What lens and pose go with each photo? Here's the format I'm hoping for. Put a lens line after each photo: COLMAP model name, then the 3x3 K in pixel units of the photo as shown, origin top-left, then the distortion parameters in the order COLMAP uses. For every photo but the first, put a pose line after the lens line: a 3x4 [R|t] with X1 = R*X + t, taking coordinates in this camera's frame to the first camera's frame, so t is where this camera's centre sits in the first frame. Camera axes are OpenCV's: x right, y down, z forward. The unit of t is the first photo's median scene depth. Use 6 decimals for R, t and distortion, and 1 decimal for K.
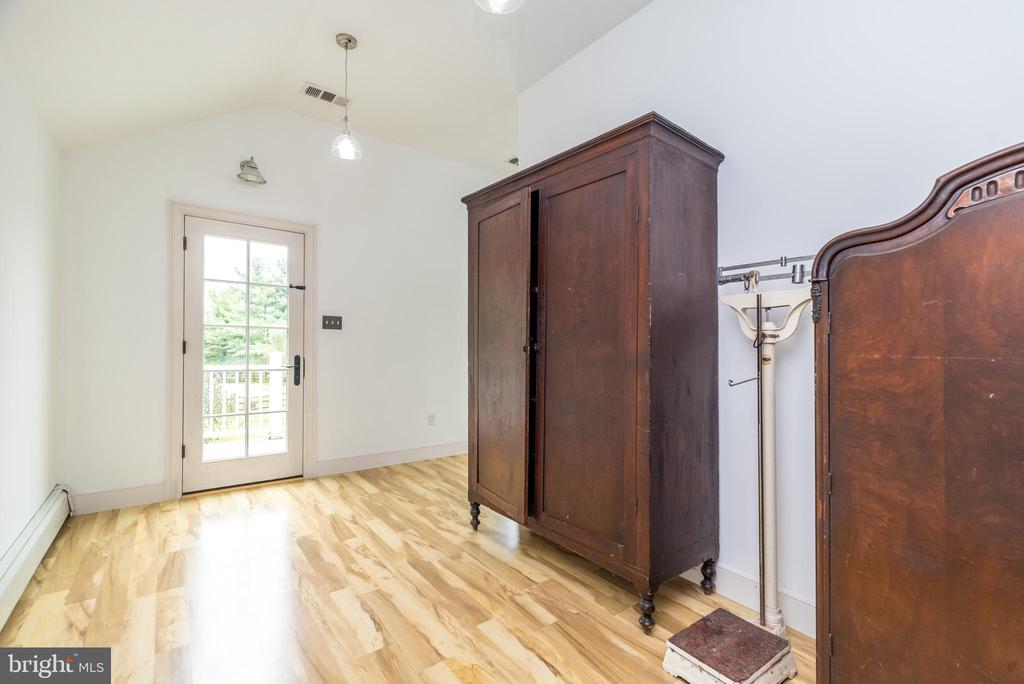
lens RADIAL K [[446.6, 0, 522.4], [0, 446.6, 358.5], [0, 0, 1]] dist [0.008723, 0.000482]
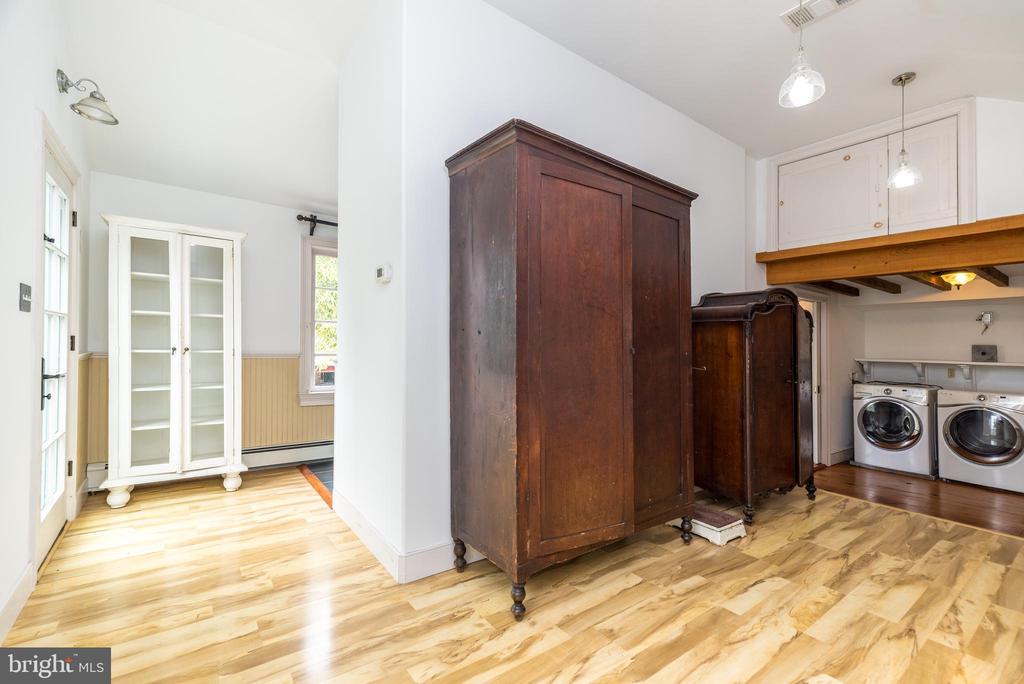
lens RADIAL K [[446.6, 0, 512.4], [0, 446.6, 335.1], [0, 0, 1]] dist [0.008723, 0.000482]
pose [[0.030414, 0.007286, 0.999511, -1.071761], [0.001536, 0.999972, -0.007337, -0.054253], [-0.999536, 0.001759, 0.030402, 1.357709]]
